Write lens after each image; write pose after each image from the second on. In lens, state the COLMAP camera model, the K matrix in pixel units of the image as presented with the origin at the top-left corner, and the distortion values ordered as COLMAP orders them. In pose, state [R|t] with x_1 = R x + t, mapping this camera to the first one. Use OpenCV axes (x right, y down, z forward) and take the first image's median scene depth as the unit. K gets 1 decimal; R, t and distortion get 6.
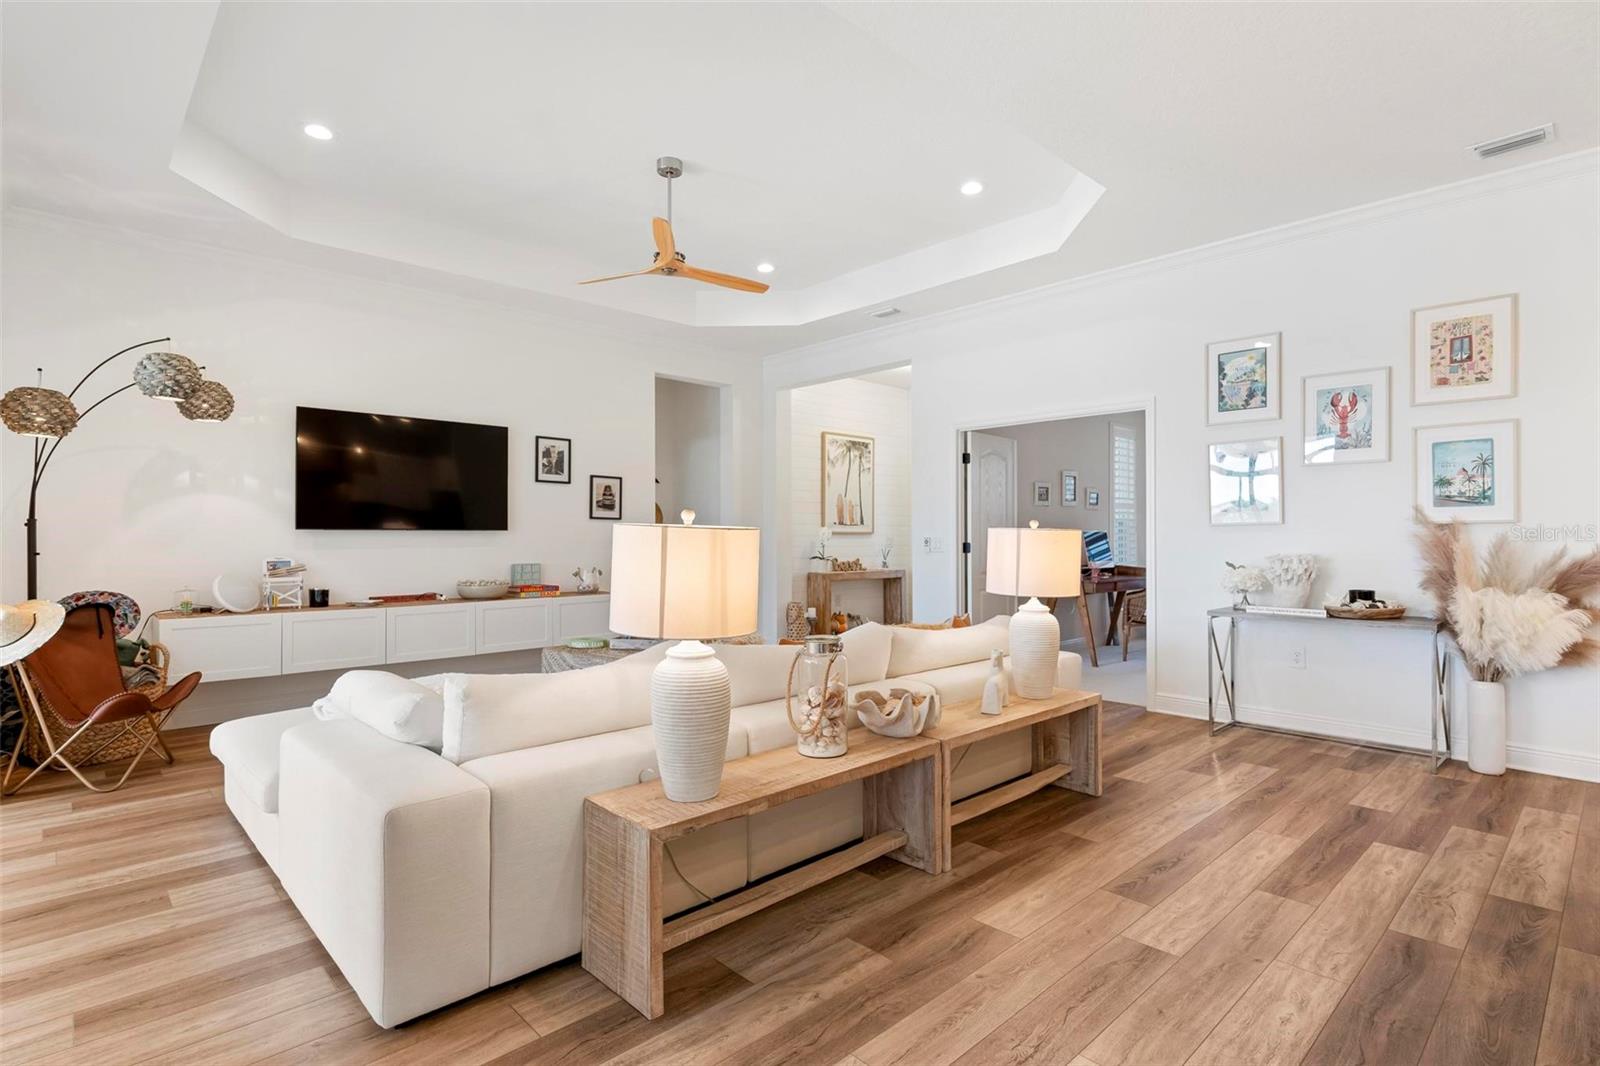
lens RADIAL K [[780.5, 0, 803.8], [0, 780.5, 531.1], [0, 0, 1]] dist [0.002632, 0.000209]
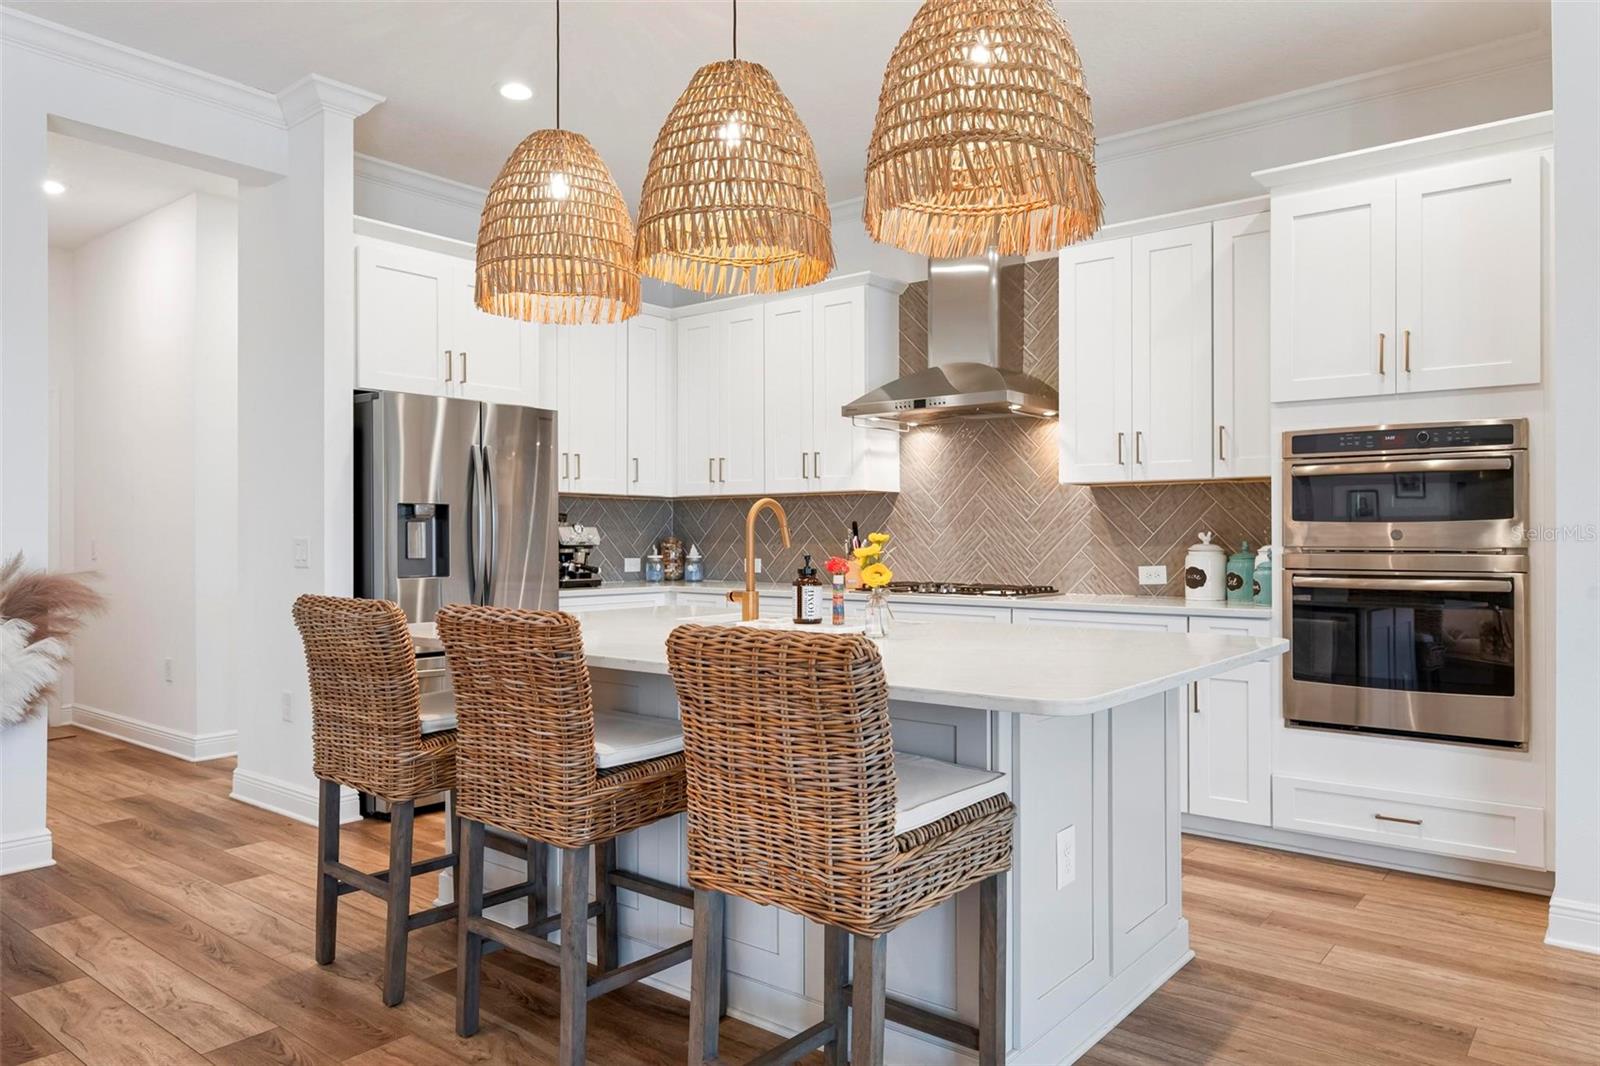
lens RADIAL K [[1065.9, 0, 800.7], [0, 1065.9, 536.7], [0, 0, 1]] dist [-0.007450, 0.004959]
pose [[-0.131032, -0.000476, 0.991378, -0.081348], [-0.003405, 0.999994, 0.000030, 0.001231], [-0.991372, -0.003372, -0.131033, 0.370283]]
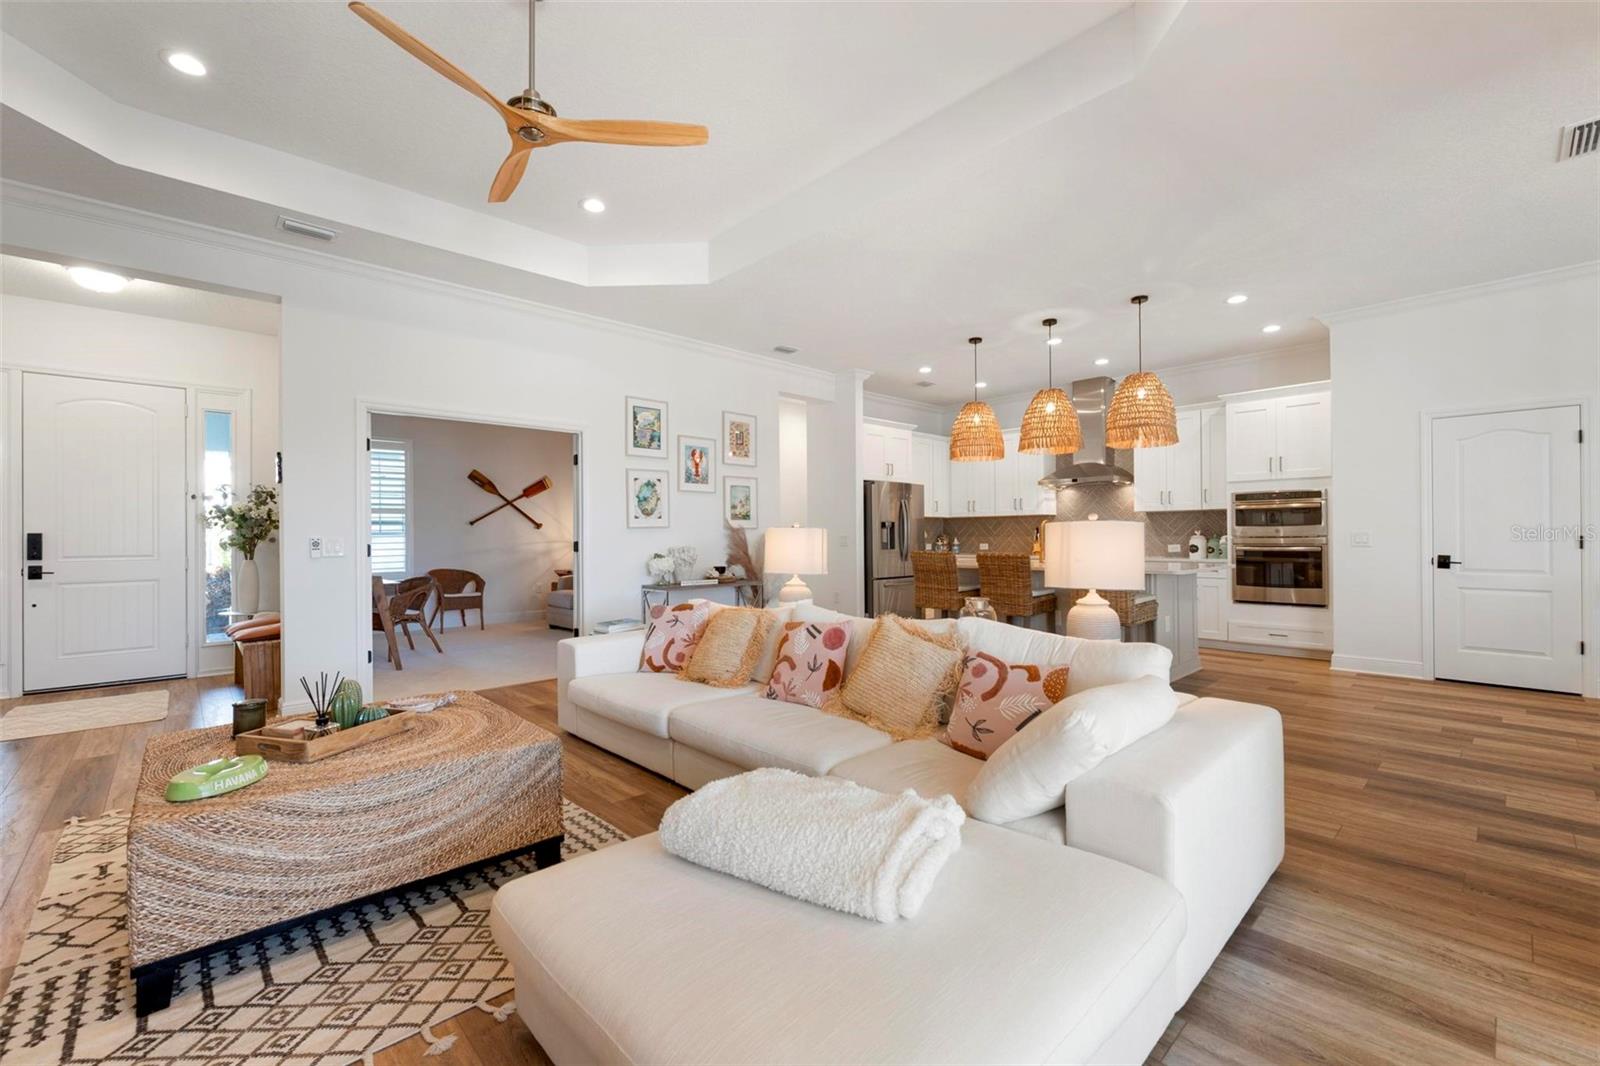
lens RADIAL K [[670.0, 0, 800.4], [0, 670.0, 531.7], [0, 0, 1]] dist [-0.001359, 0.000557]
pose [[0.009510, 0.008969, 0.999915, -0.793011], [0.001684, 0.999958, -0.008986, 0.012200], [-0.999953, 0.001770, 0.009495, 0.827386]]
